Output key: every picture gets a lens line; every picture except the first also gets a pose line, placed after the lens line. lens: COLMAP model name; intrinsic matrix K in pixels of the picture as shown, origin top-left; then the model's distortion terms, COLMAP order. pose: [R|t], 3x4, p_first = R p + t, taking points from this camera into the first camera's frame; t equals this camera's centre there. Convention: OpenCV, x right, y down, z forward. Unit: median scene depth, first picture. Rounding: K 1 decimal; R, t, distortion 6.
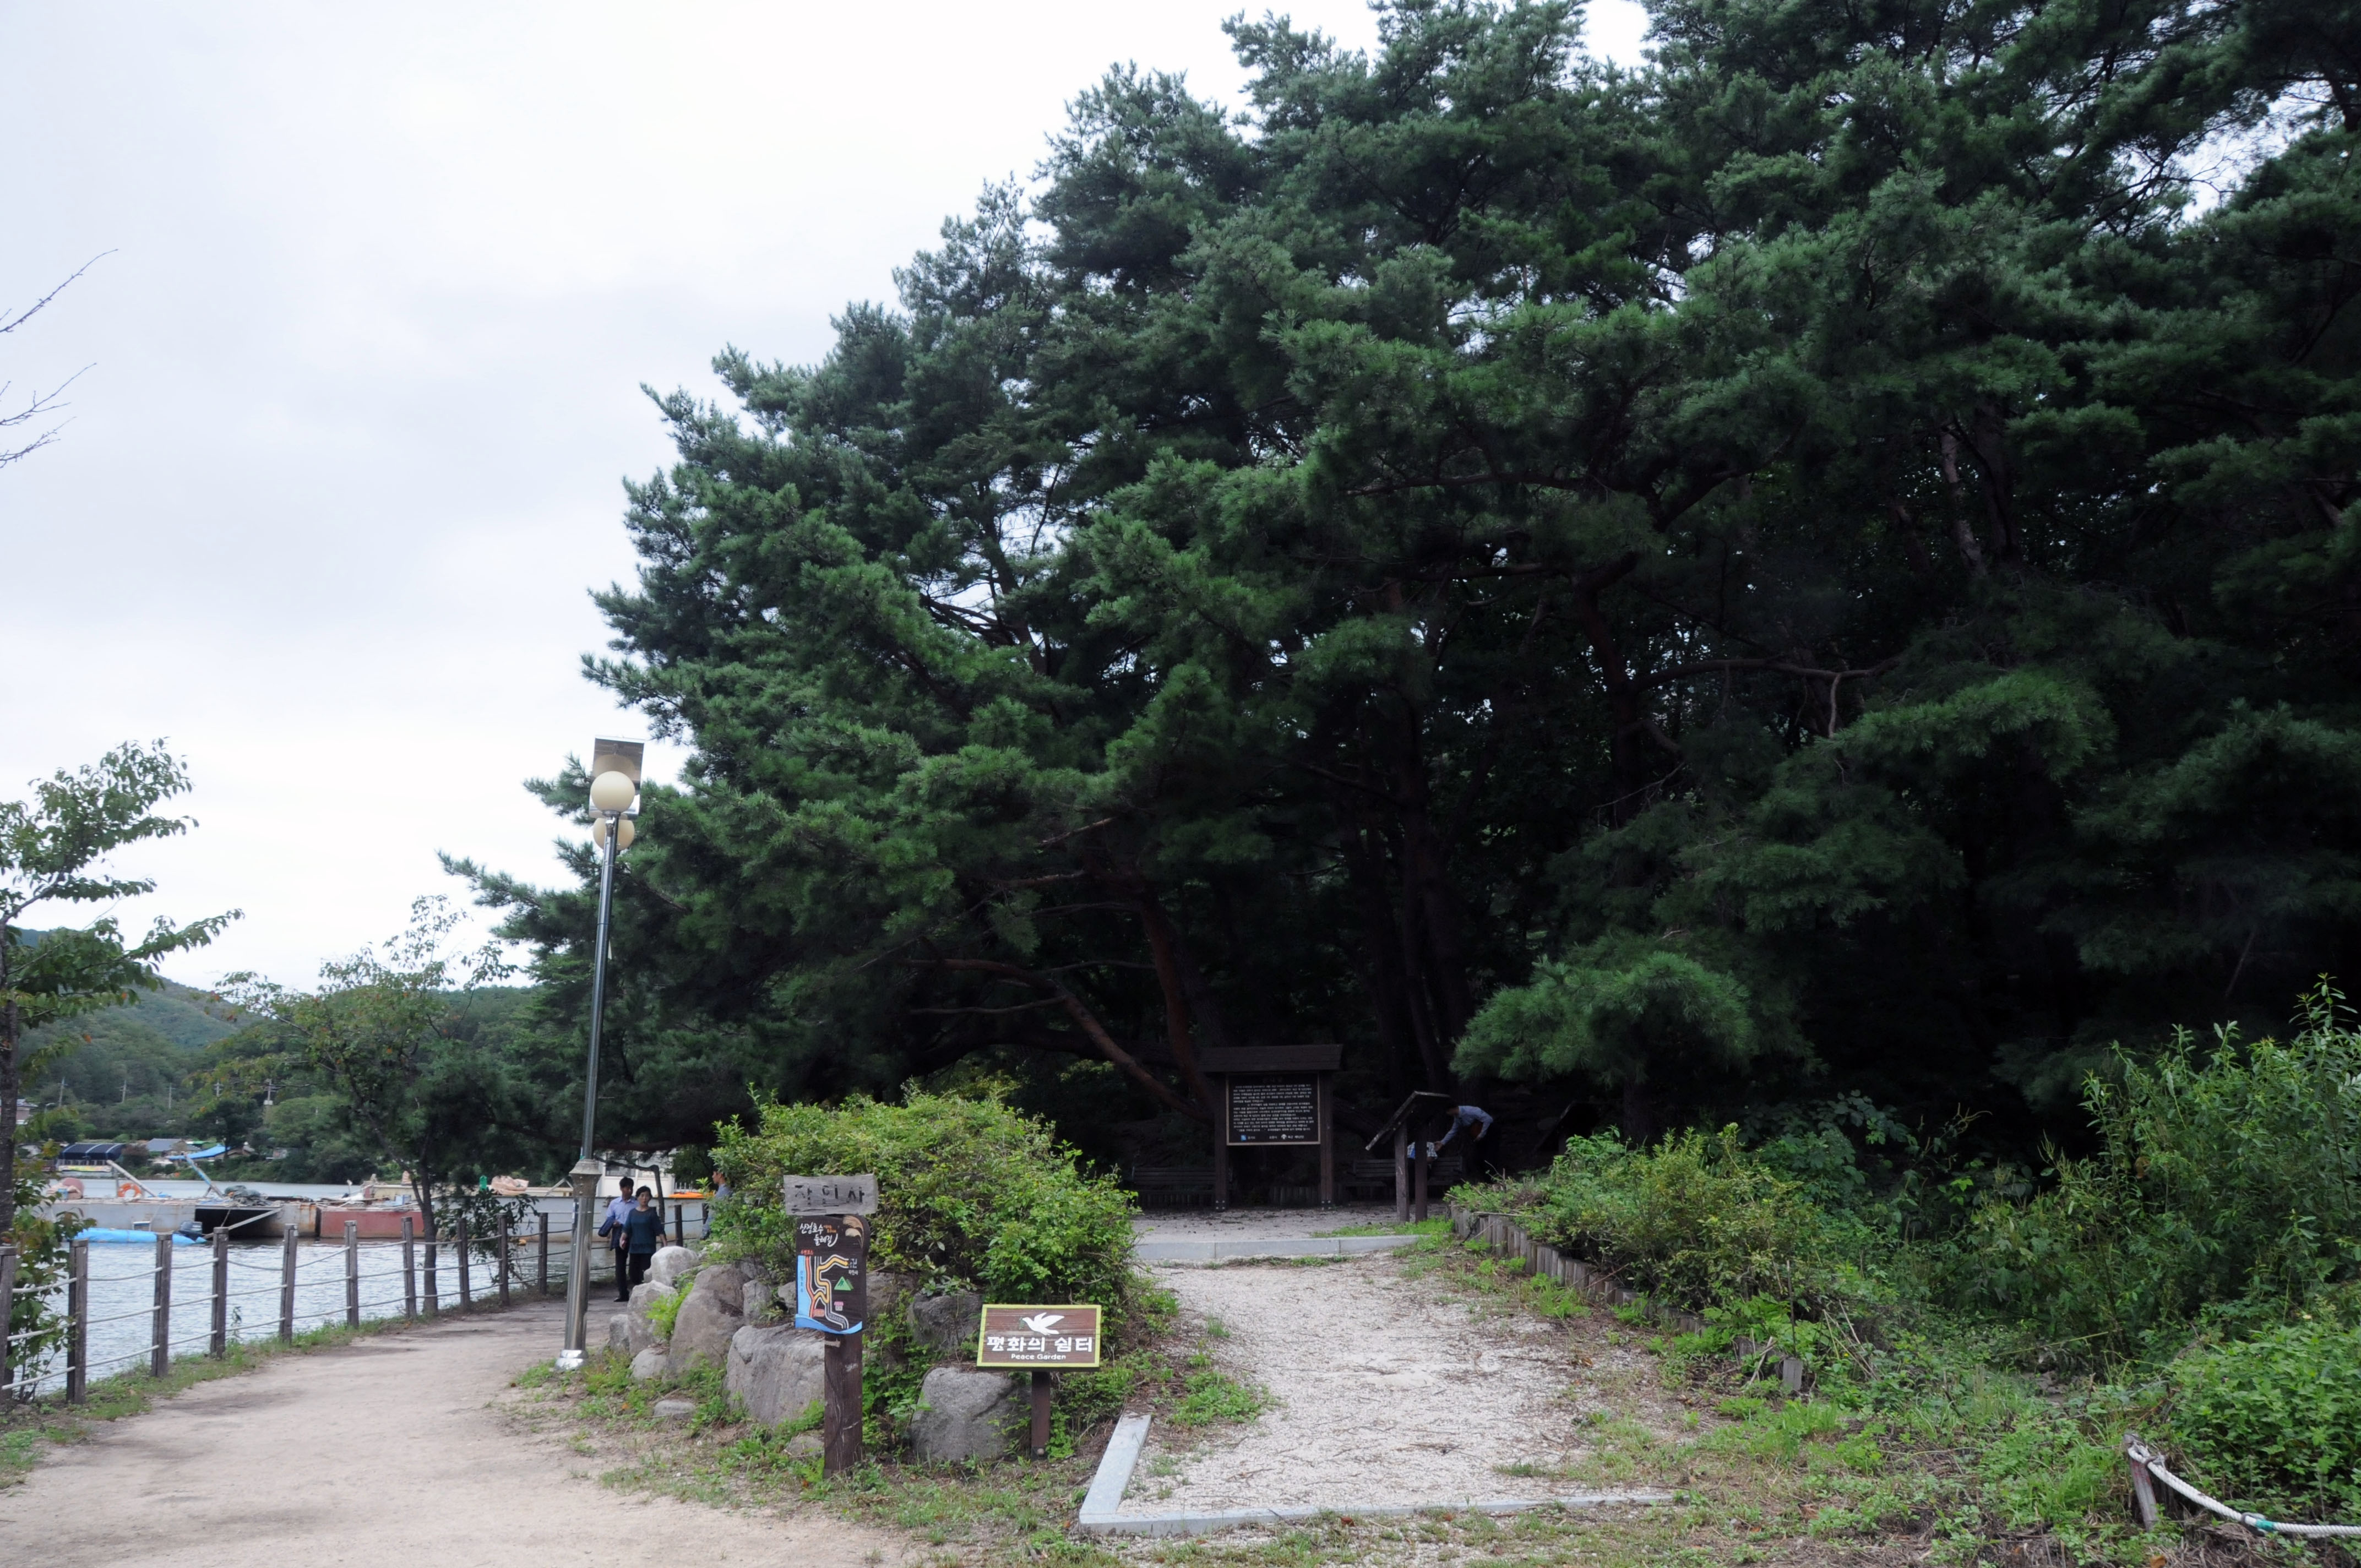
lens RADIAL K [[1831.8, 0, 1180.7], [0, 1831.8, 855.4], [0, 0, 1]] dist [-0.167238, 0.101112]
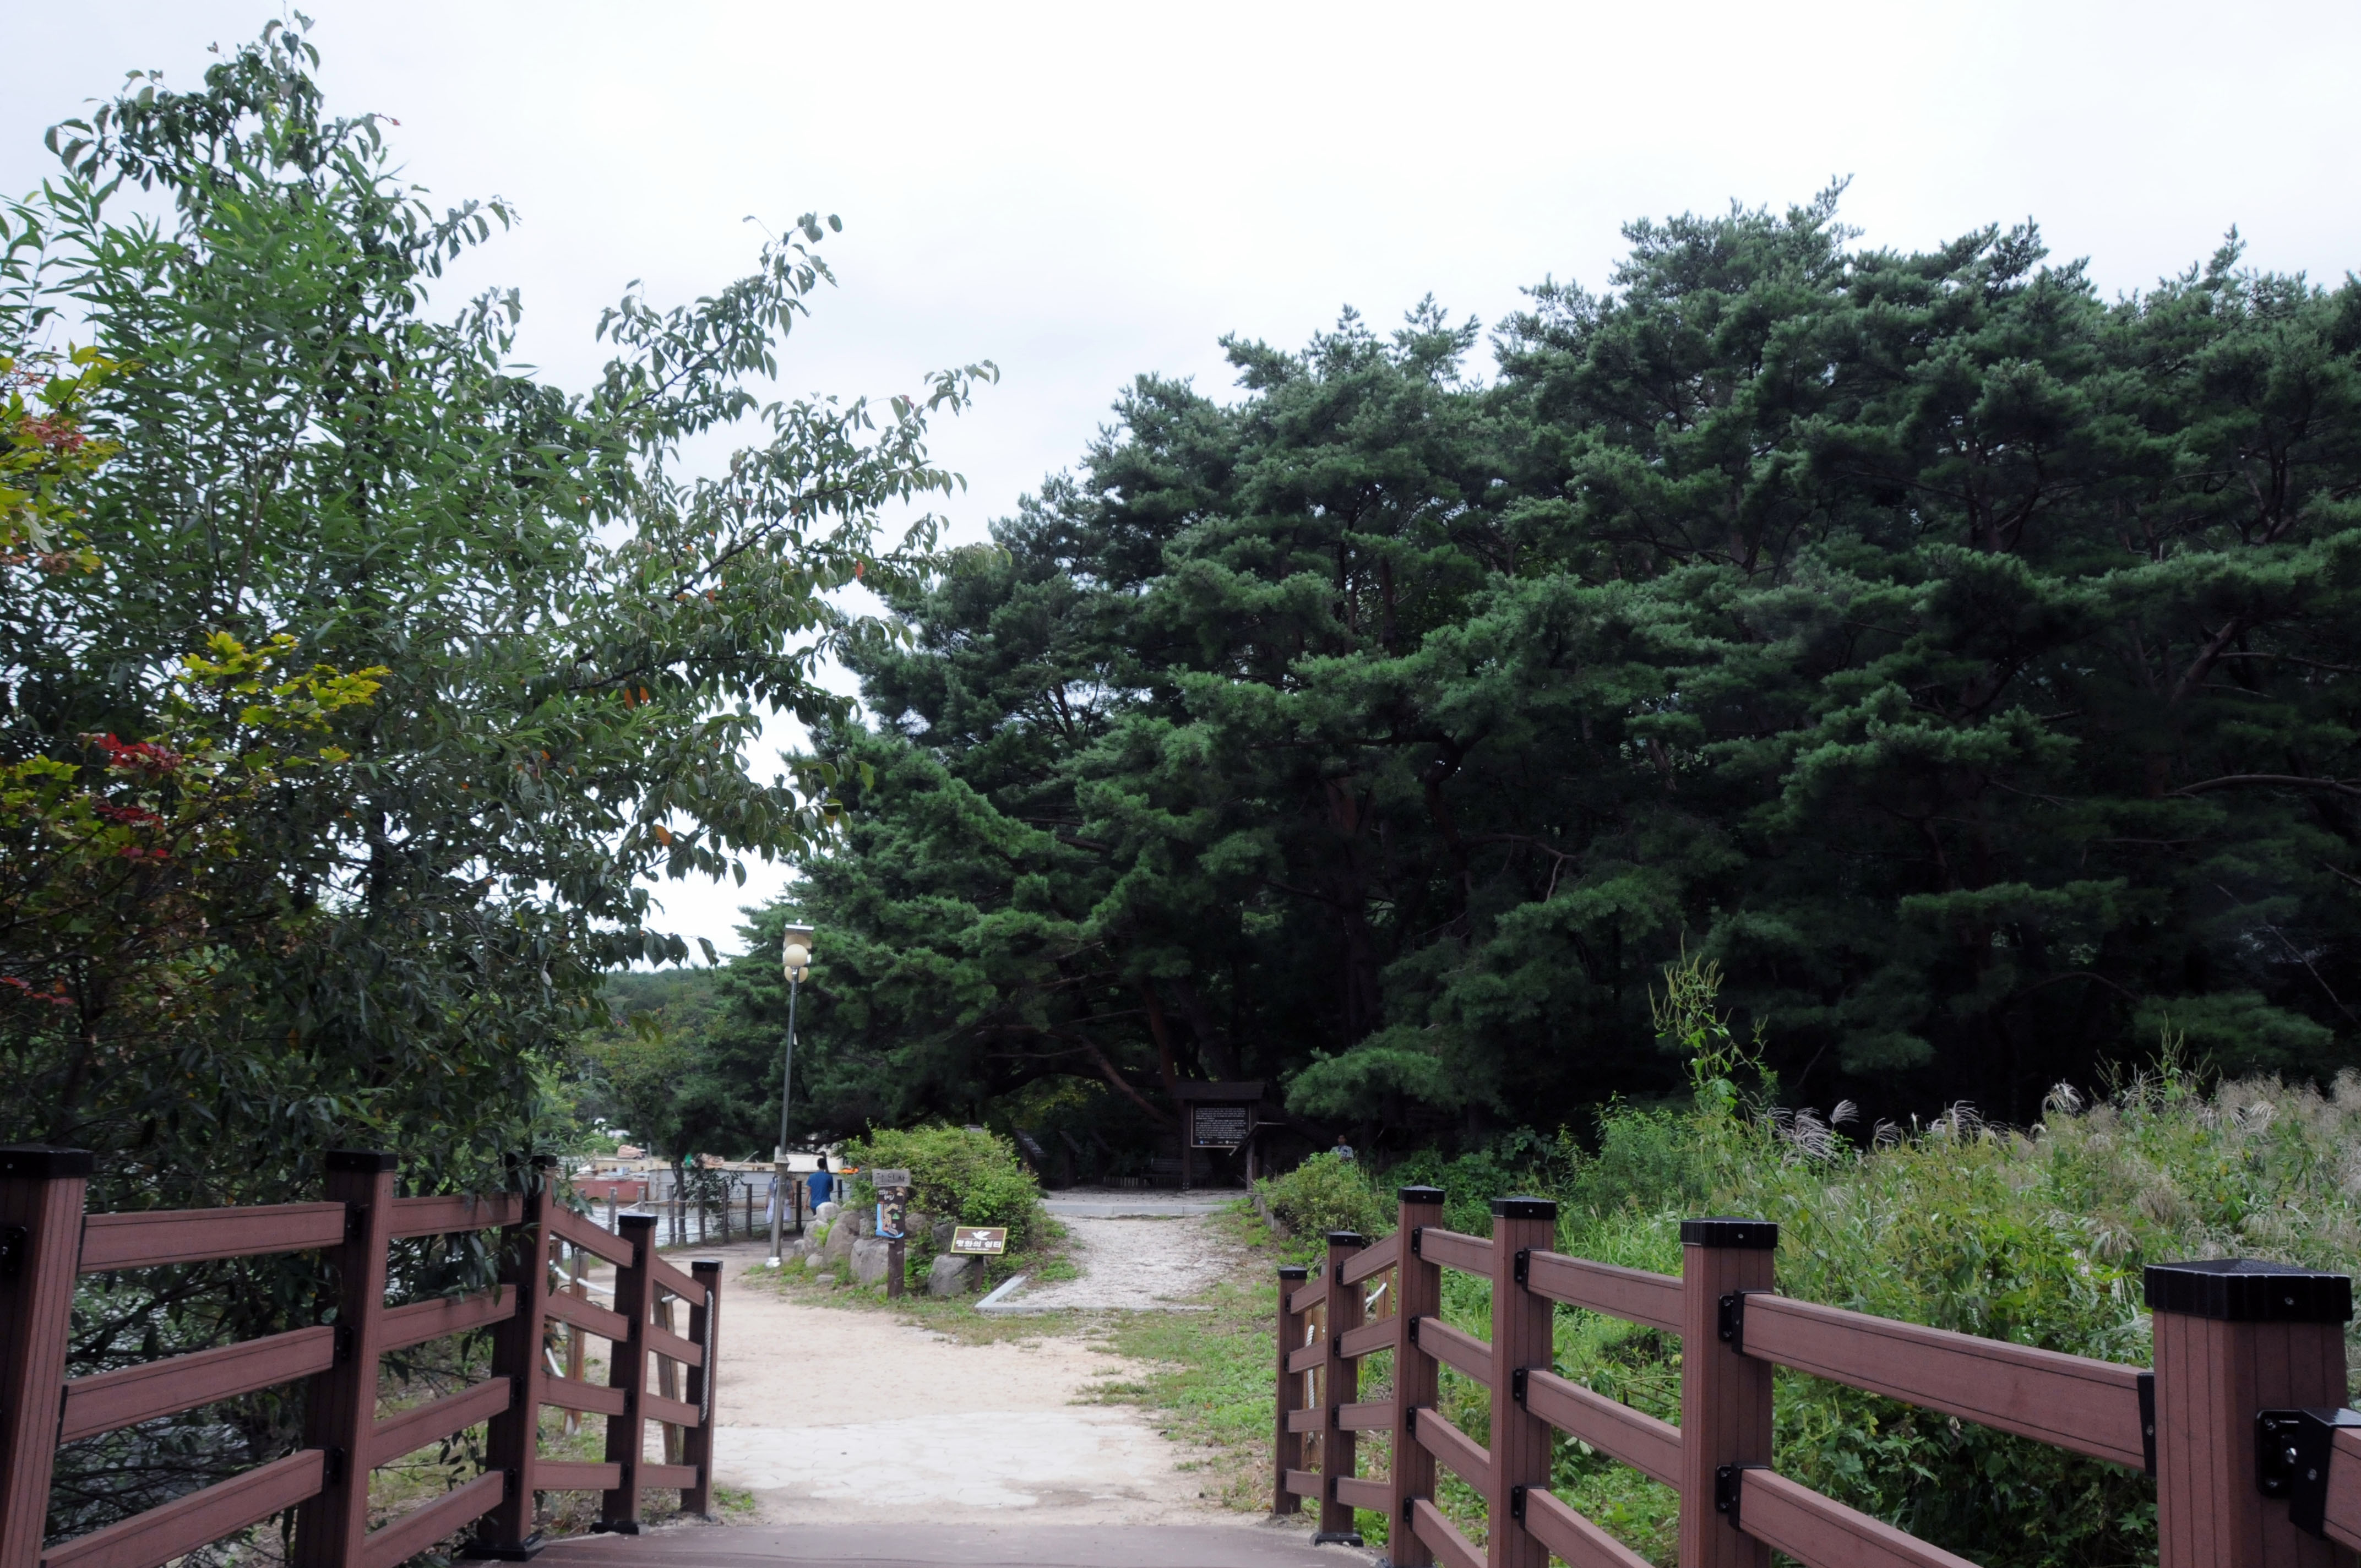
lens RADIAL K [[1831.8, 0, 1180.7], [0, 1831.8, 855.4], [0, 0, 1]] dist [-0.167238, 0.101112]
pose [[0.995366, 0.002349, -0.096131, 0.306712], [-0.001230, 0.999931, 0.011694, -0.193931], [0.096152, -0.011521, 0.995300, -0.977048]]
